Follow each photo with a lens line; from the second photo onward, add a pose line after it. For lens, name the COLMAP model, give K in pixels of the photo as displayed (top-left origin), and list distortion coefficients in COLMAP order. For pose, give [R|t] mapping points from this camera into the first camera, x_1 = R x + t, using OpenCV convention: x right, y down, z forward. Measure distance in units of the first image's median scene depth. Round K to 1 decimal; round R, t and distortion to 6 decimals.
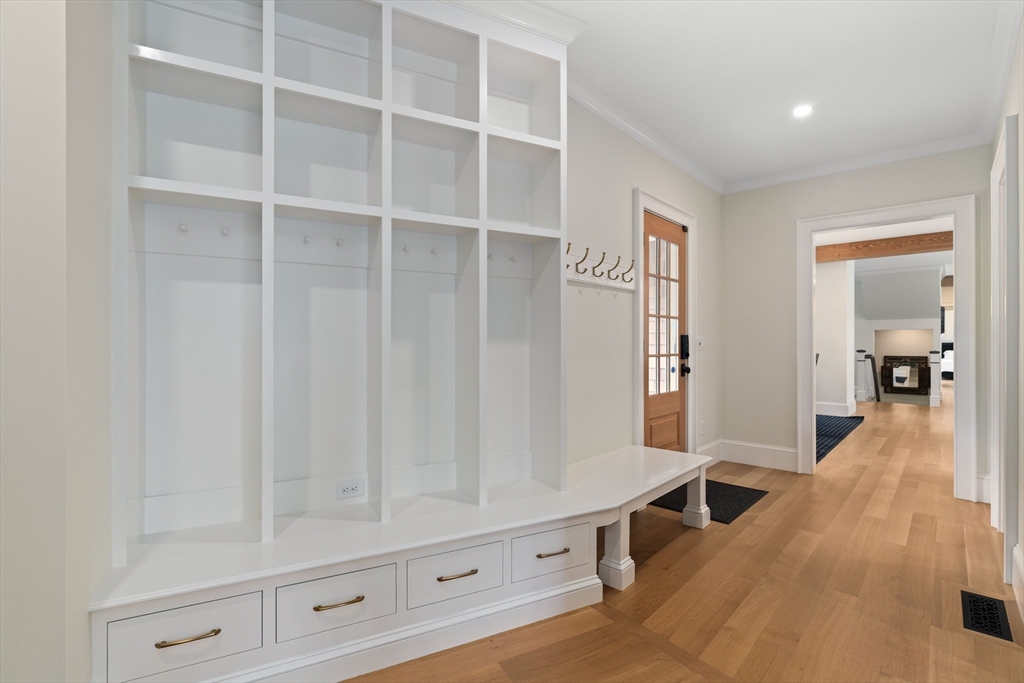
lens RADIAL K [[496.8, 0, 512.0], [0, 496.8, 341.5], [0, 0, 1]] dist [-0.001915, -0.000359]
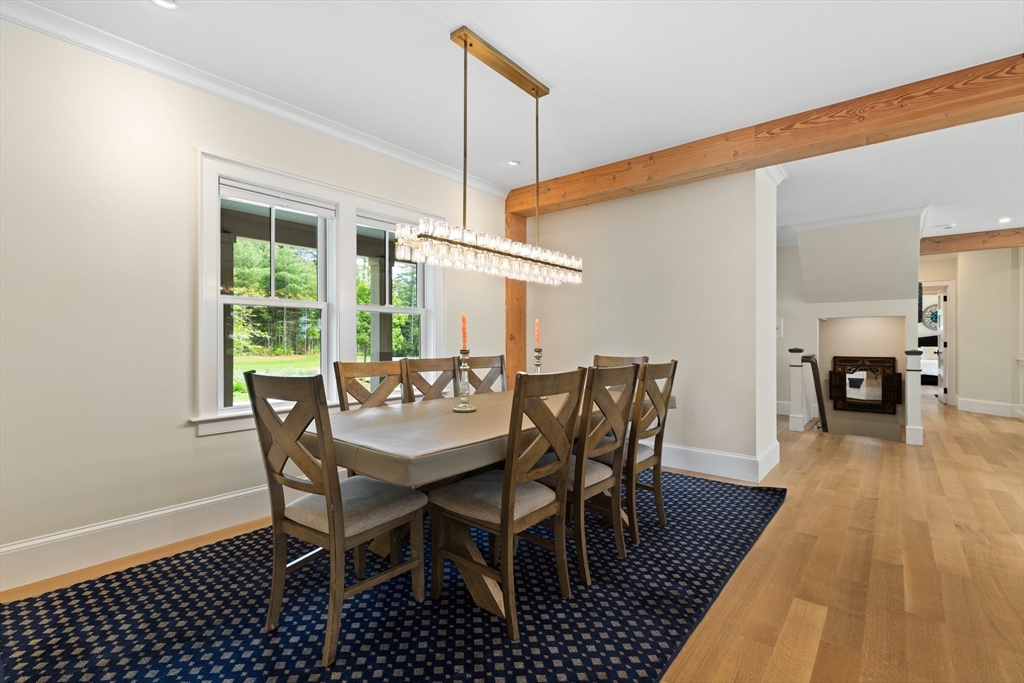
lens RADIAL K [[466.9, 0, 509.1], [0, 466.9, 338.8], [0, 0, 1]] dist [0.000657, 0.000180]
pose [[0.999563, 0.000073, 0.029548, 0.316787], [-0.000015, 0.999998, -0.001949, 0.005824], [-0.029548, 0.001948, 0.999561, 0.411282]]
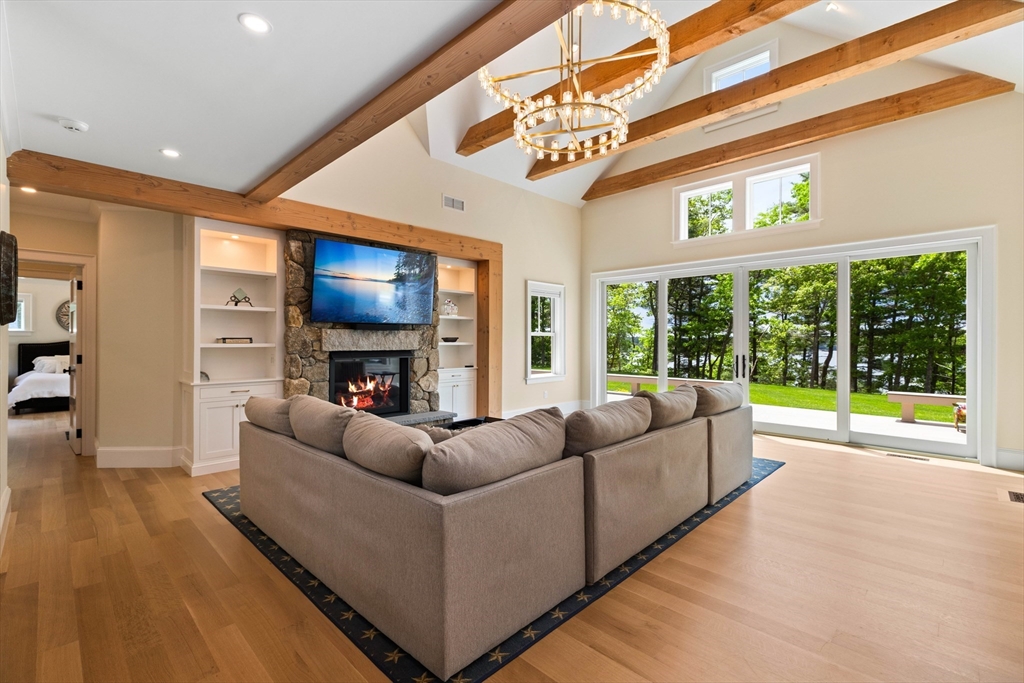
lens RADIAL K [[455.1, 0, 512.0], [0, 455.1, 341.5], [0, 0, 1]] dist [0.001894, 0.000254]
pose [[0.053698, -0.002234, 0.998555, 0.639516], [-0.004086, 0.999989, 0.002457, -0.008486], [-0.998549, -0.004212, 0.053689, 0.714968]]
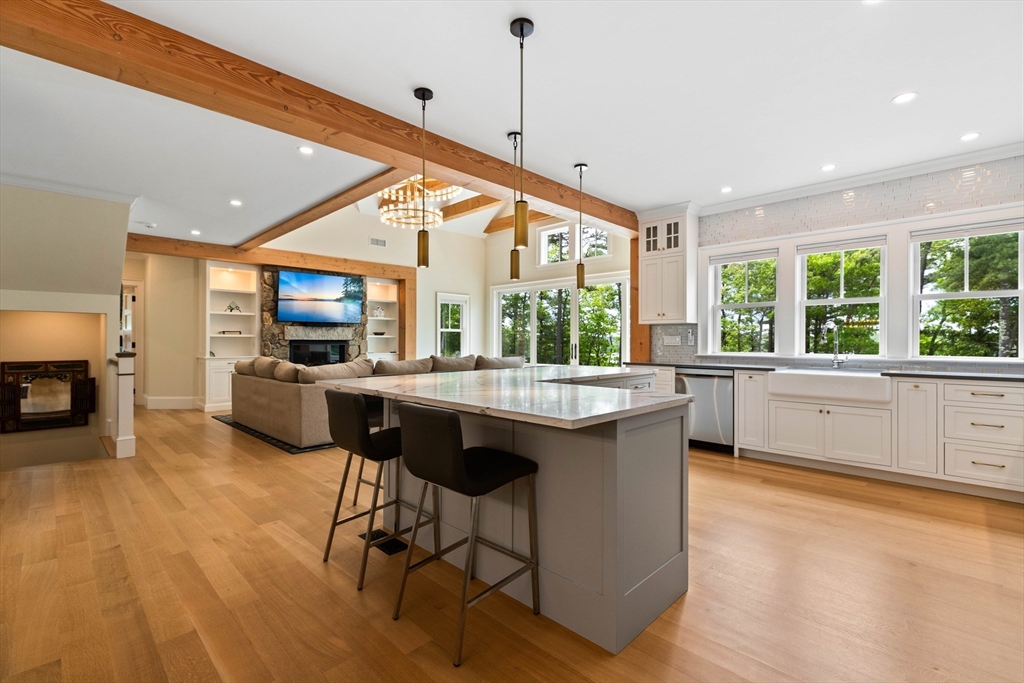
lens RADIAL K [[455.1, 0, 512.0], [0, 455.1, 341.5], [0, 0, 1]] dist [0.001894, 0.000254]
pose [[0.054932, -0.000829, 0.998490, 0.348719], [-0.003515, 0.999993, 0.001024, 0.005066], [-0.998484, -0.003566, 0.054928, 0.506516]]
